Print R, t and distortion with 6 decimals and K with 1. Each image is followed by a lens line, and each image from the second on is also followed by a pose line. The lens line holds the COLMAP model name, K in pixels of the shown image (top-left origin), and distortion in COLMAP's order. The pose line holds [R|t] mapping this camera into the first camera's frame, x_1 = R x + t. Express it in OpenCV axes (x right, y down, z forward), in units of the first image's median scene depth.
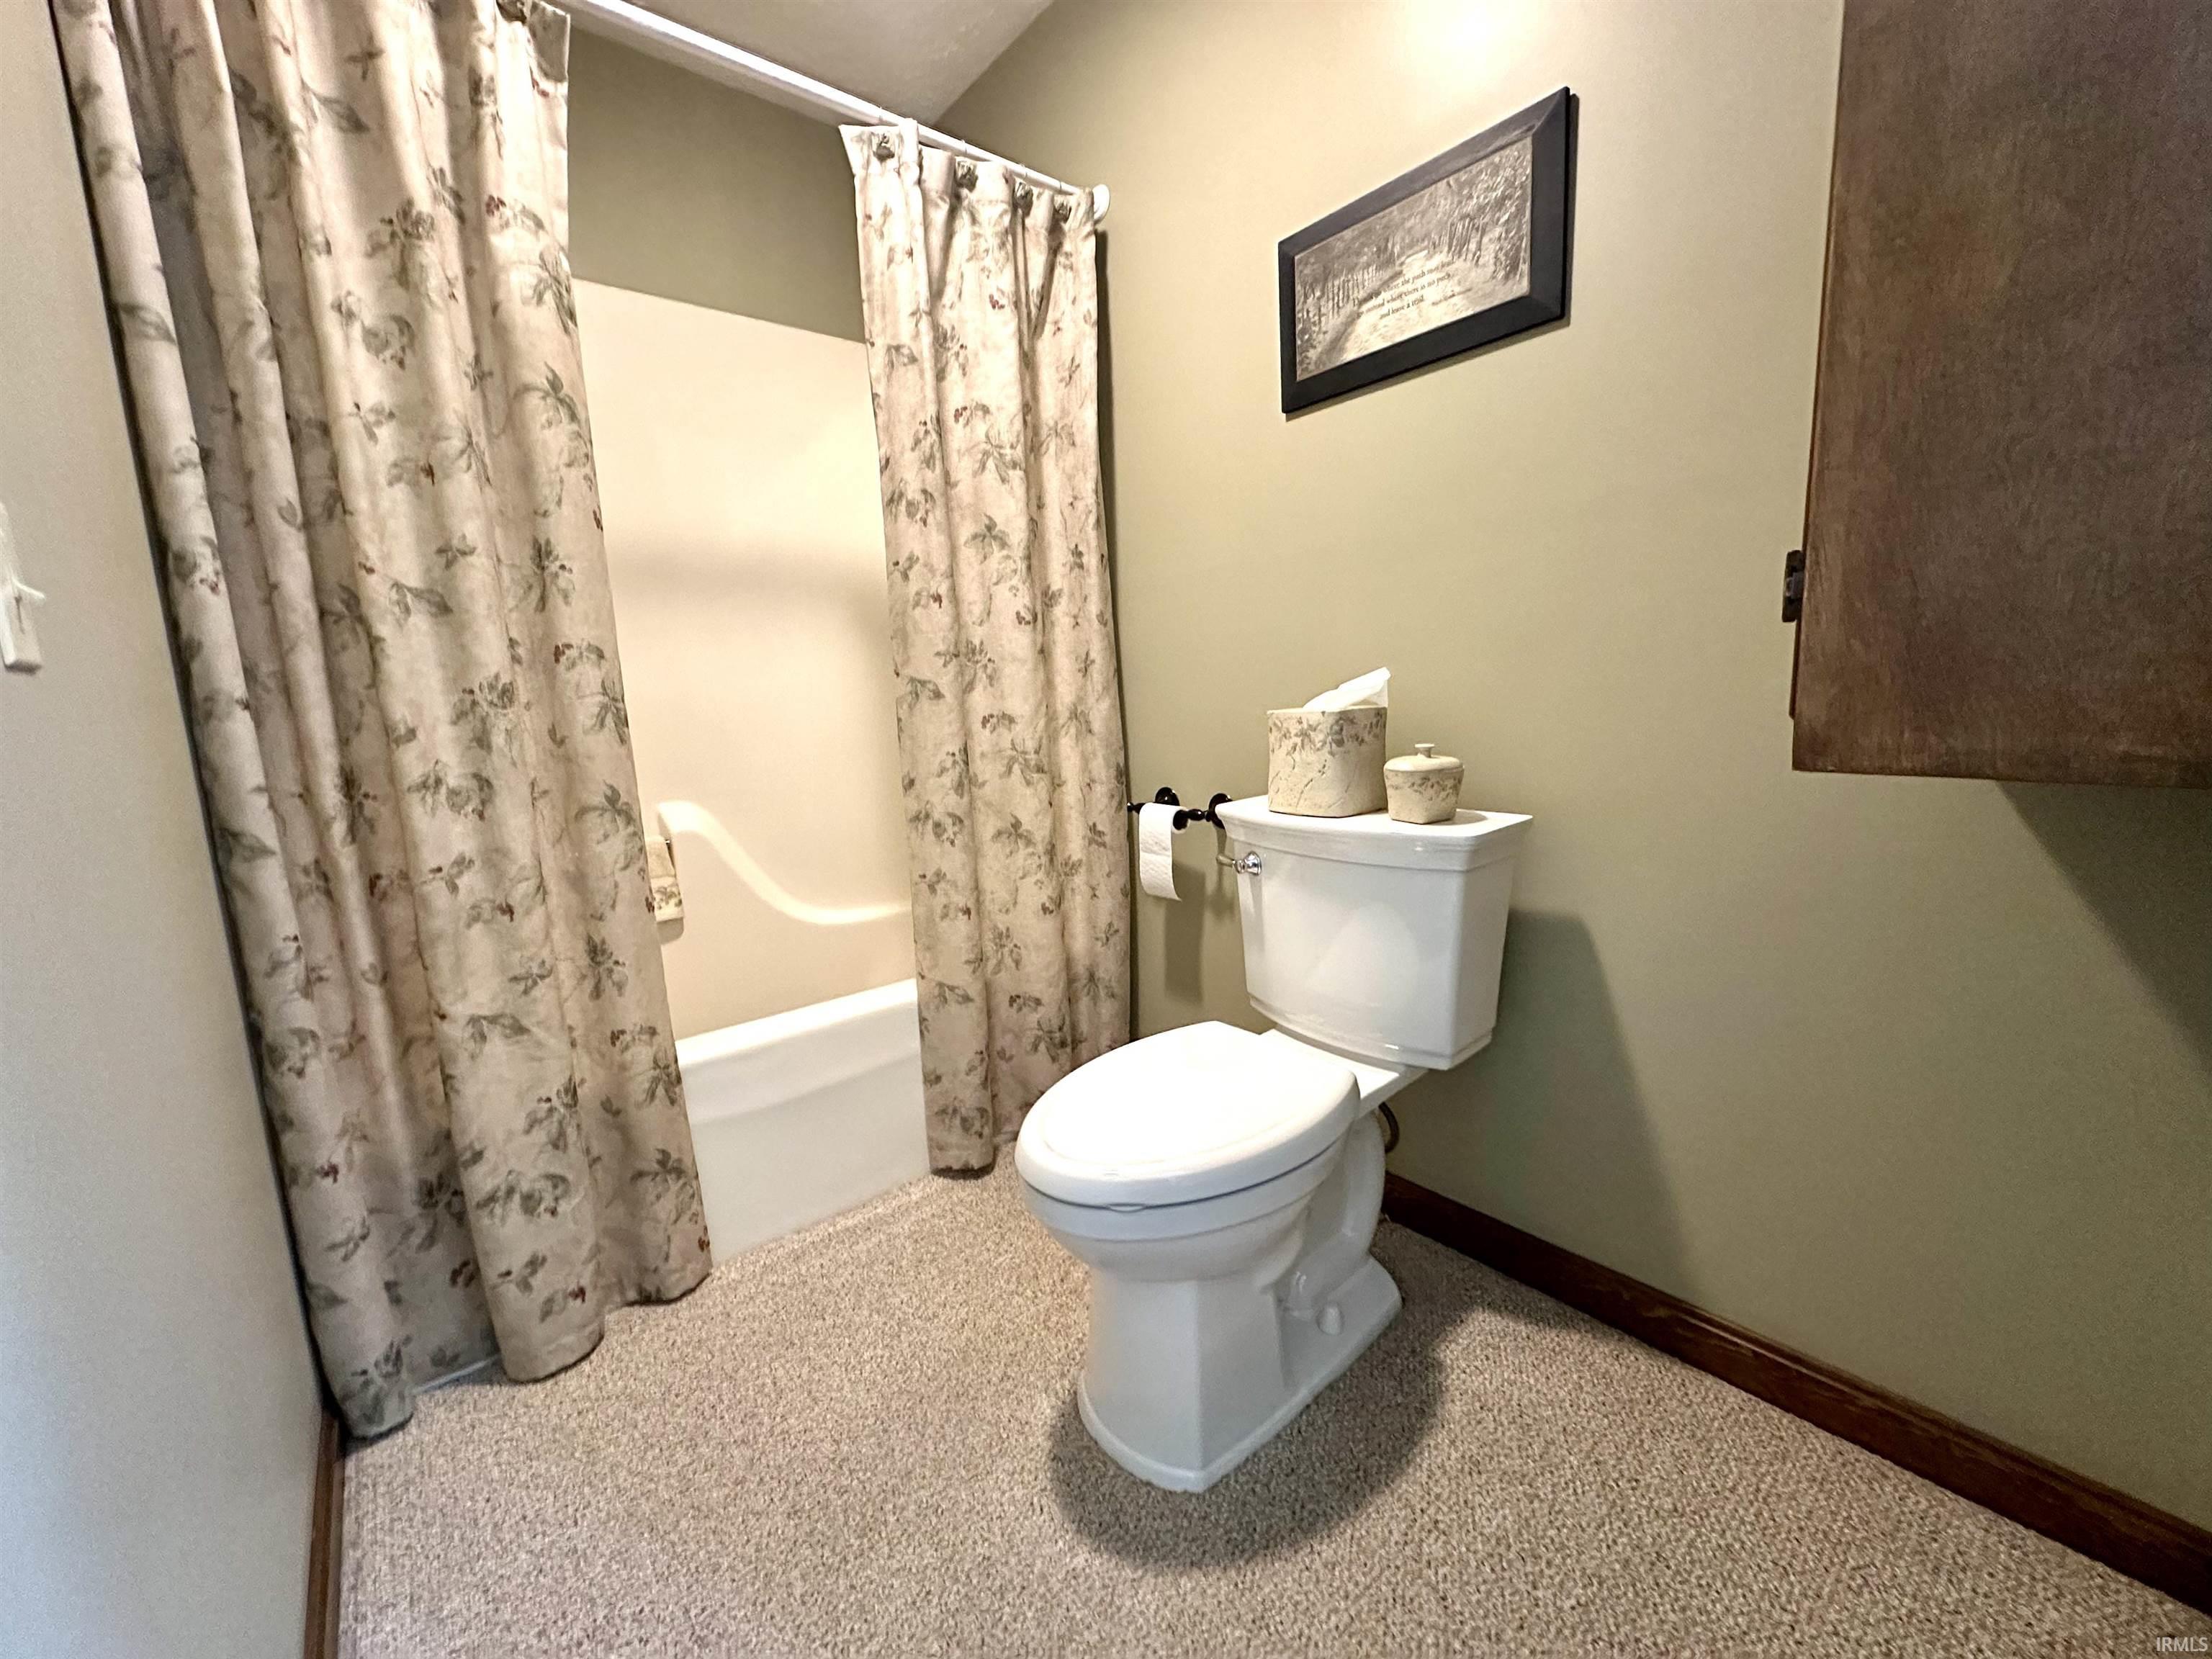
lens RADIAL K [[886.3, 0, 1102.6], [0, 886.3, 828.6], [0, 0, 1]] dist [-0.002290, 0.000363]
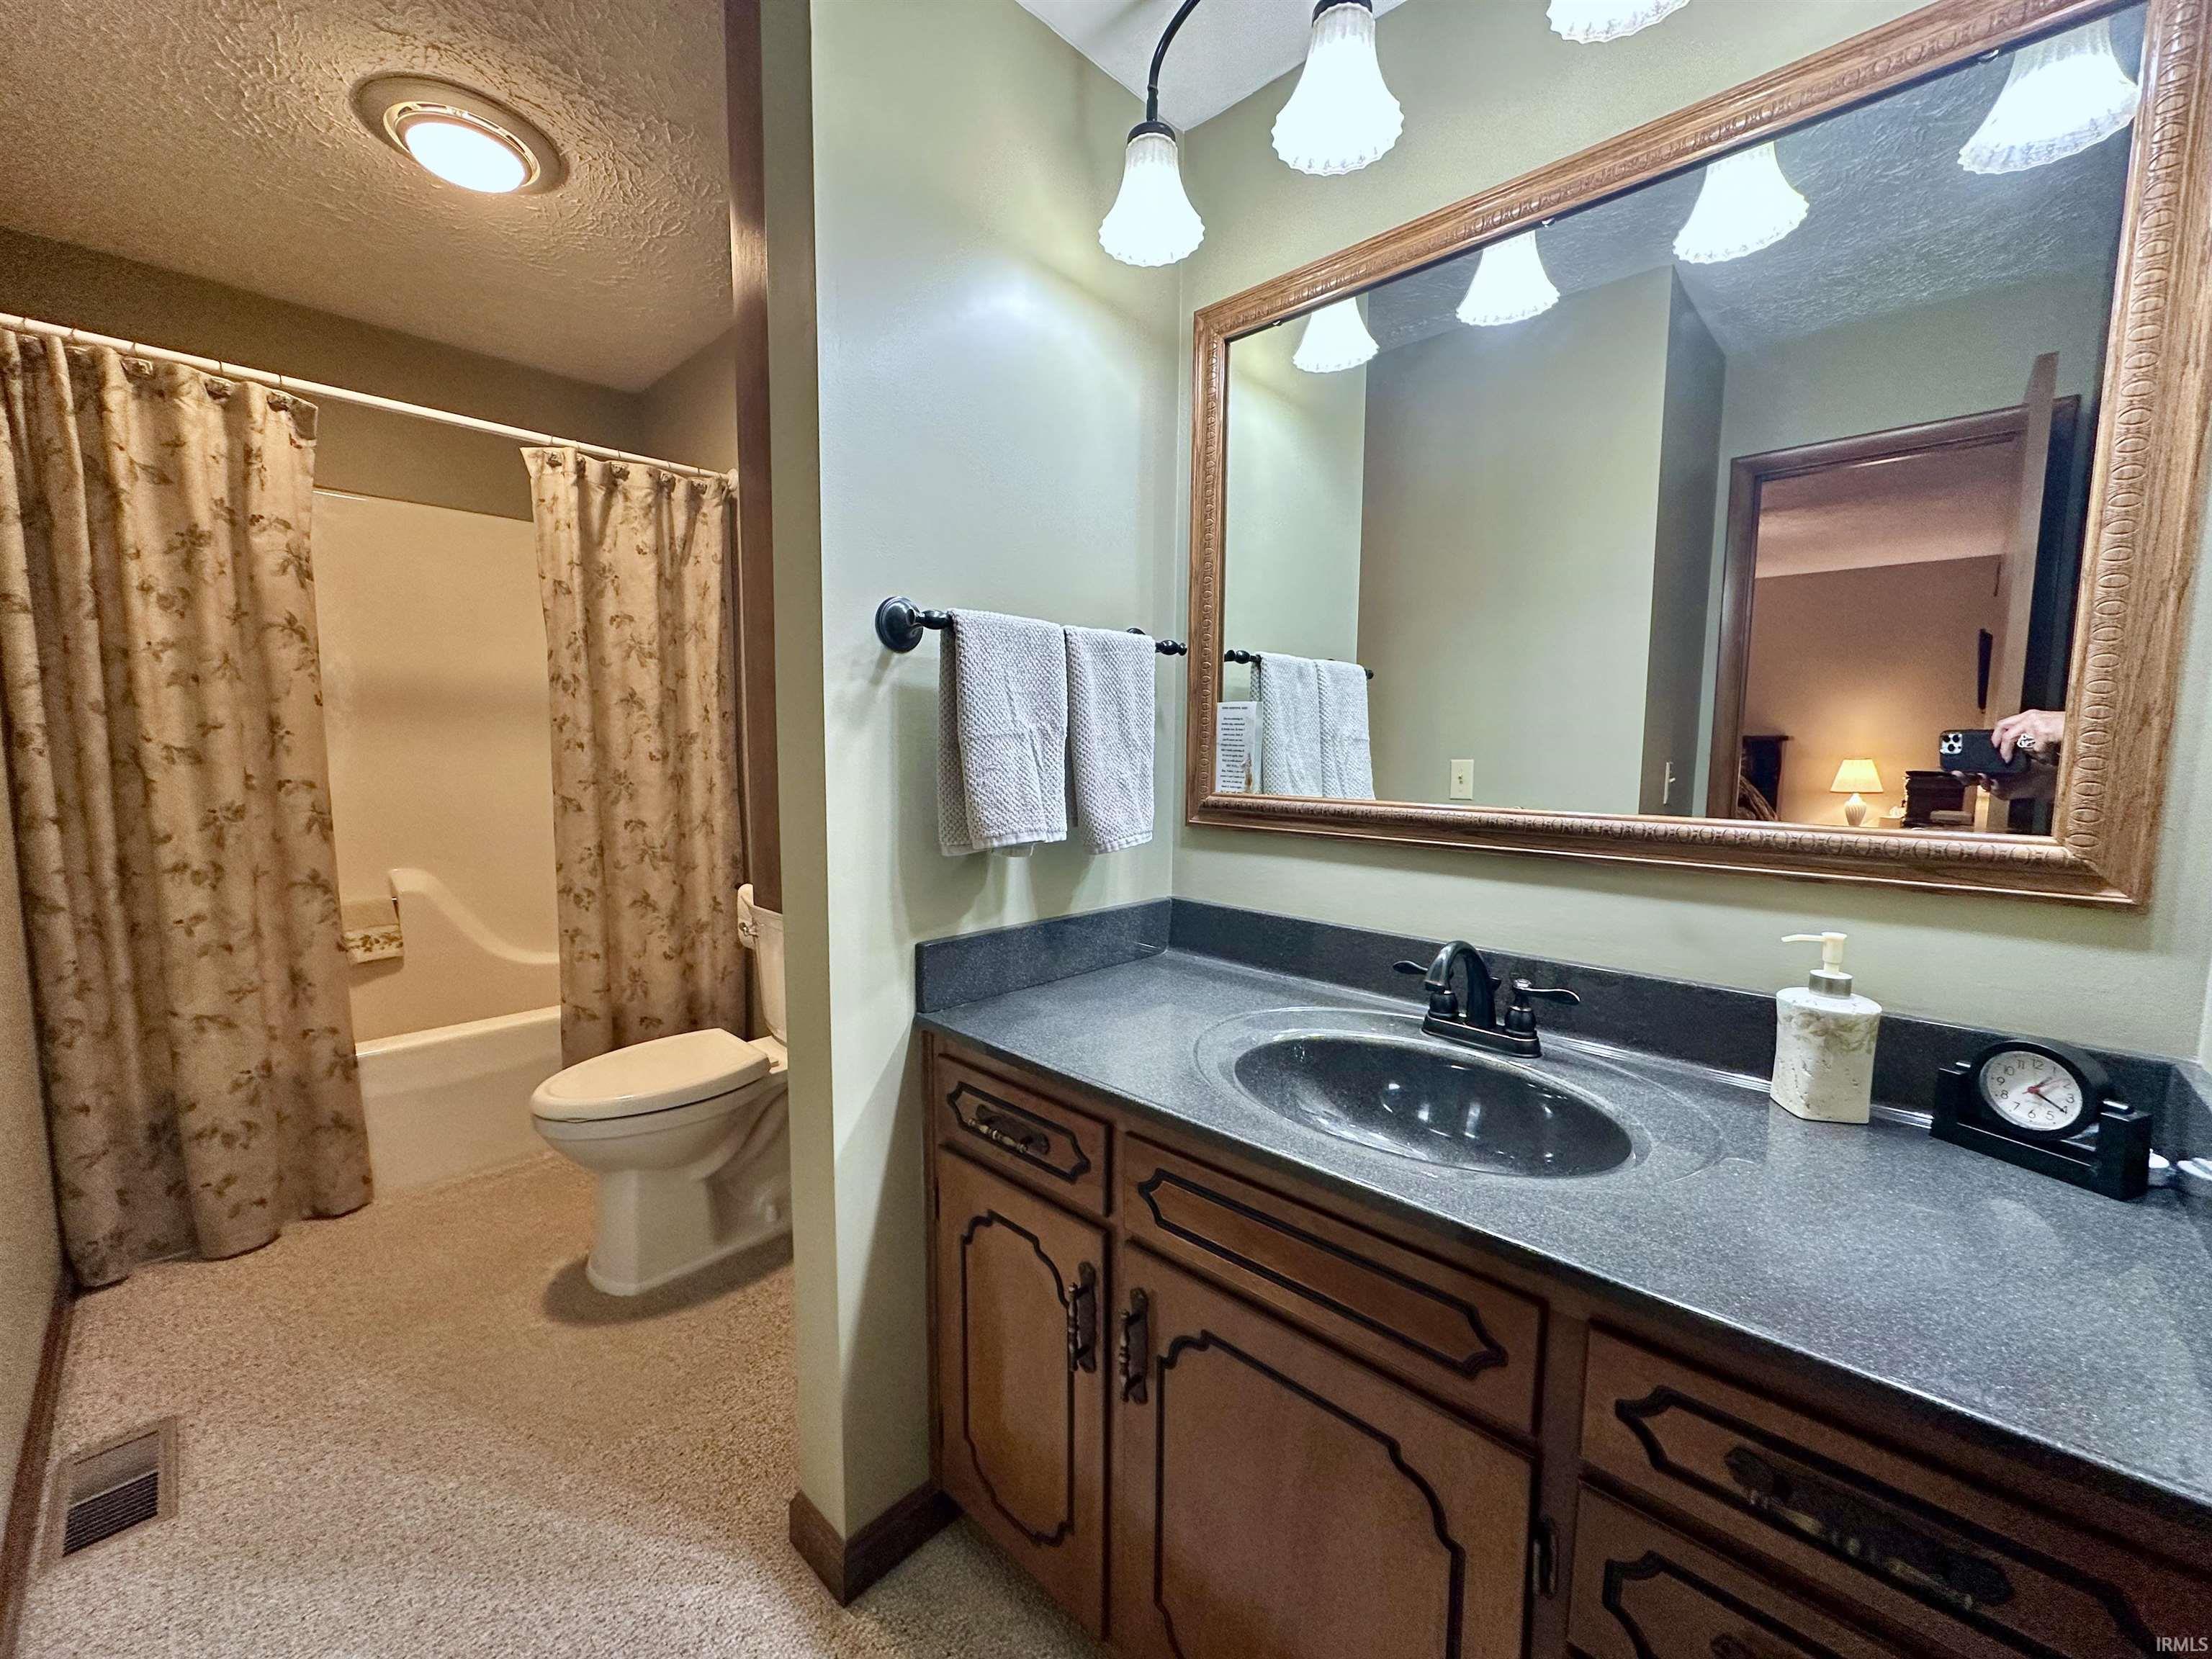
lens RADIAL K [[882.8, 0, 1104.8], [0, 882.8, 829.0], [0, 0, 1]] dist [-0.003792, 0.001122]
pose [[0.991752, 0.040351, 0.121655, 0.667138], [-0.033333, 0.997690, -0.059183, -0.077687], [-0.123762, 0.054640, 0.990806, -0.747544]]
